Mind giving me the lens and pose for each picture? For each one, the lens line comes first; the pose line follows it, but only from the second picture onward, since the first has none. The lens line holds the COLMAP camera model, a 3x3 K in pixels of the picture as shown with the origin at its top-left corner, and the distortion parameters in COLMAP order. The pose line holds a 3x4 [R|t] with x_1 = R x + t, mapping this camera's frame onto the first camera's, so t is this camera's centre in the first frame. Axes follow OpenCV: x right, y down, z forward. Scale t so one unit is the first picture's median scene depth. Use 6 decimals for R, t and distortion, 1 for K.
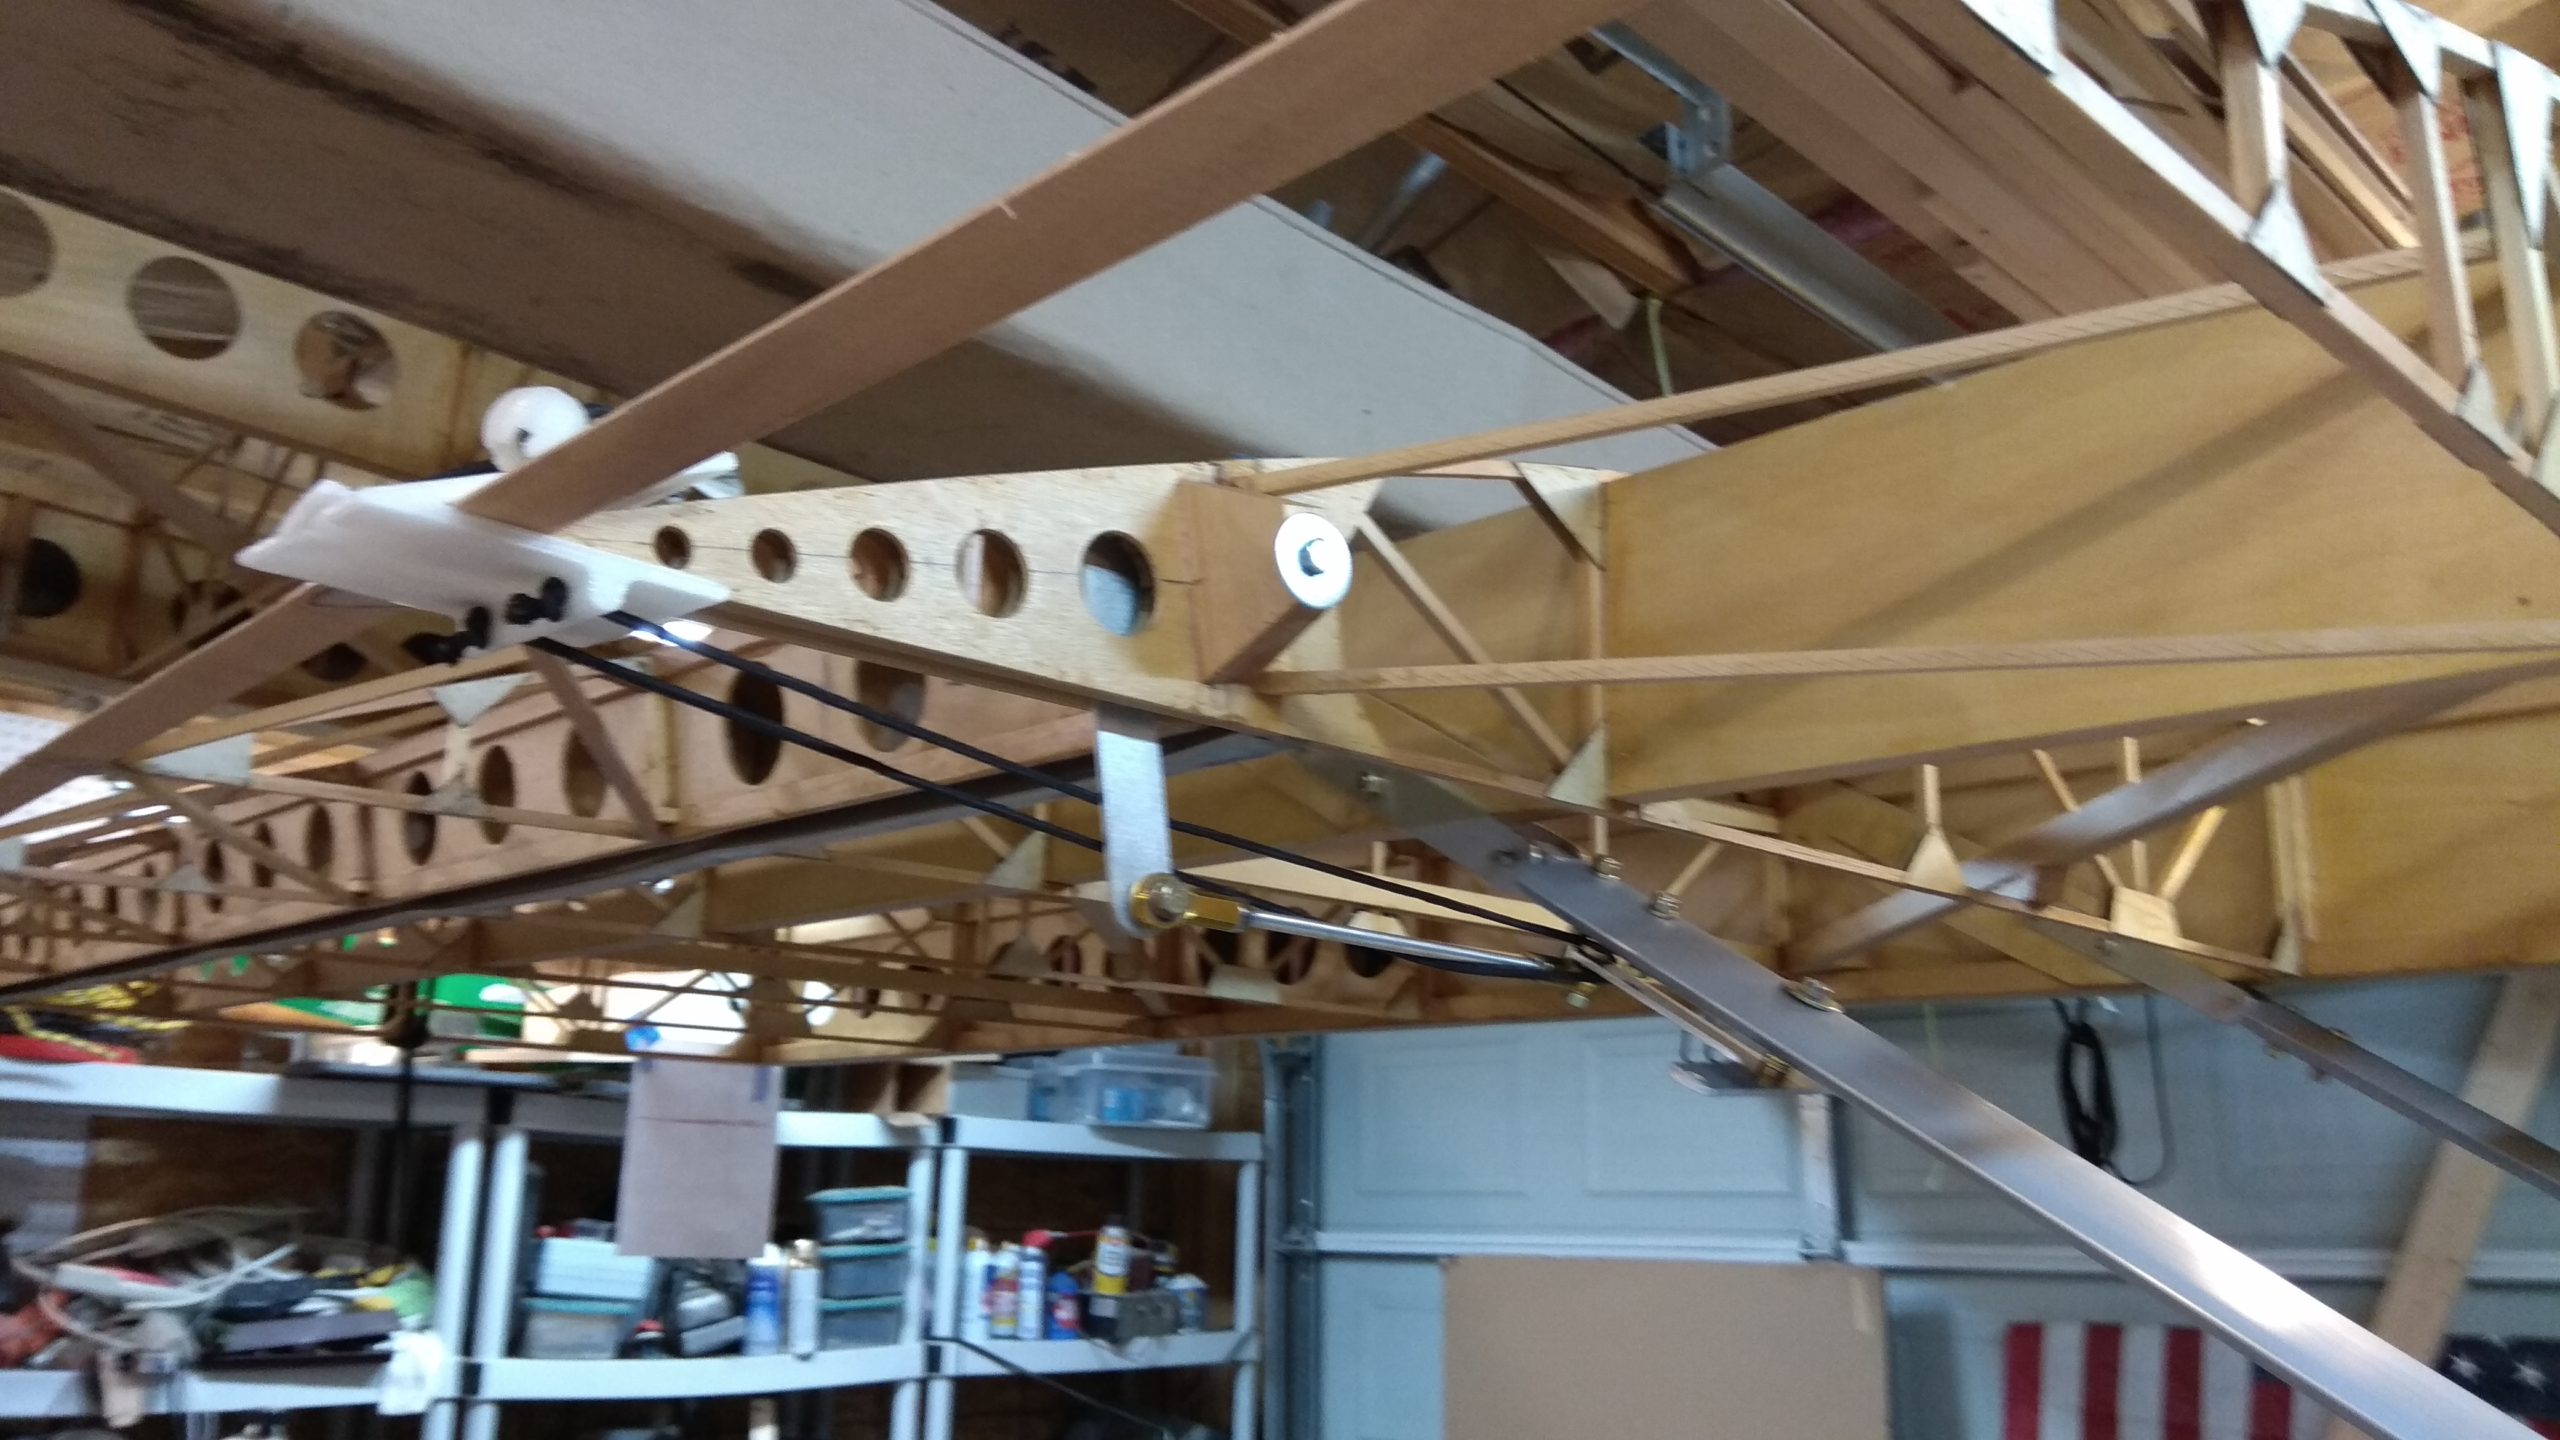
lens RADIAL K [[1906.6, 0, 1271.9], [0, 1906.6, 705.5], [0, 0, 1]] dist [-0.012668, -0.014041]
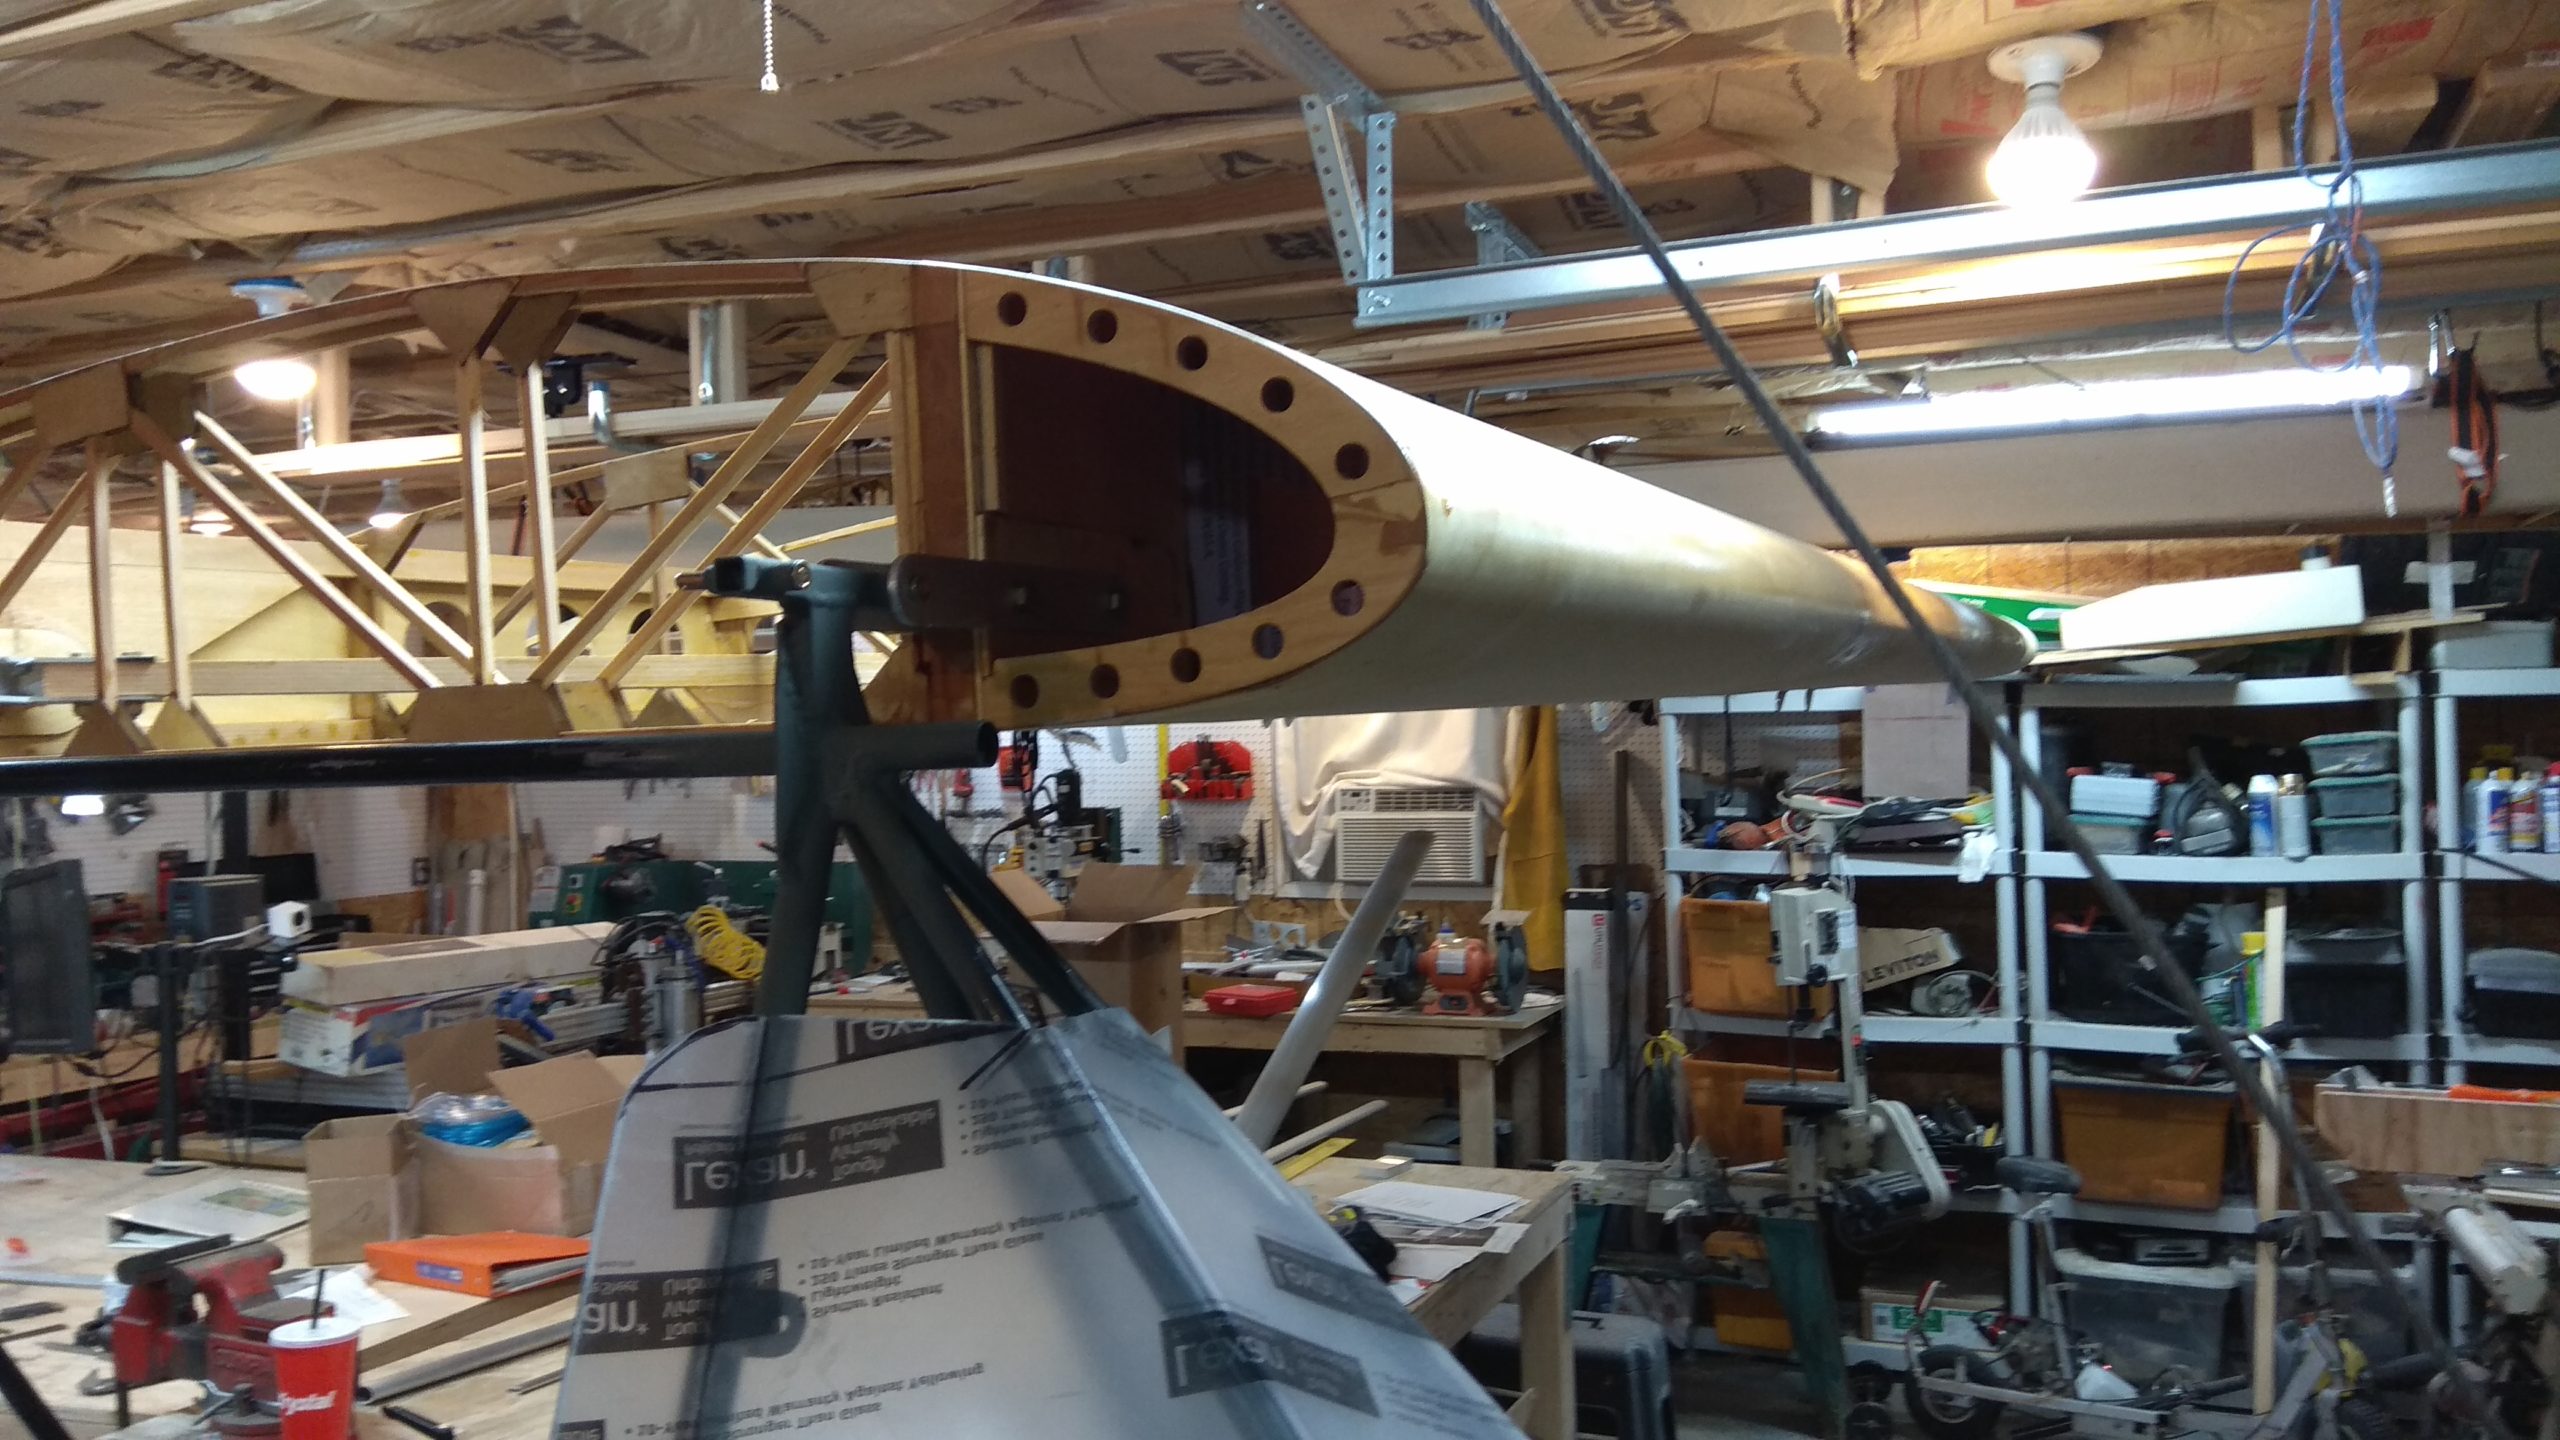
lens RADIAL K [[1906.6, 0, 1281.9], [0, 1906.6, 726.1], [0, 0, 1]] dist [-0.012668, -0.014041]
pose [[0.409231, -0.017072, -0.912271, 0.609798], [0.267073, 0.958277, 0.101872, -0.063689], [0.872469, -0.285332, 0.396716, -0.105552]]
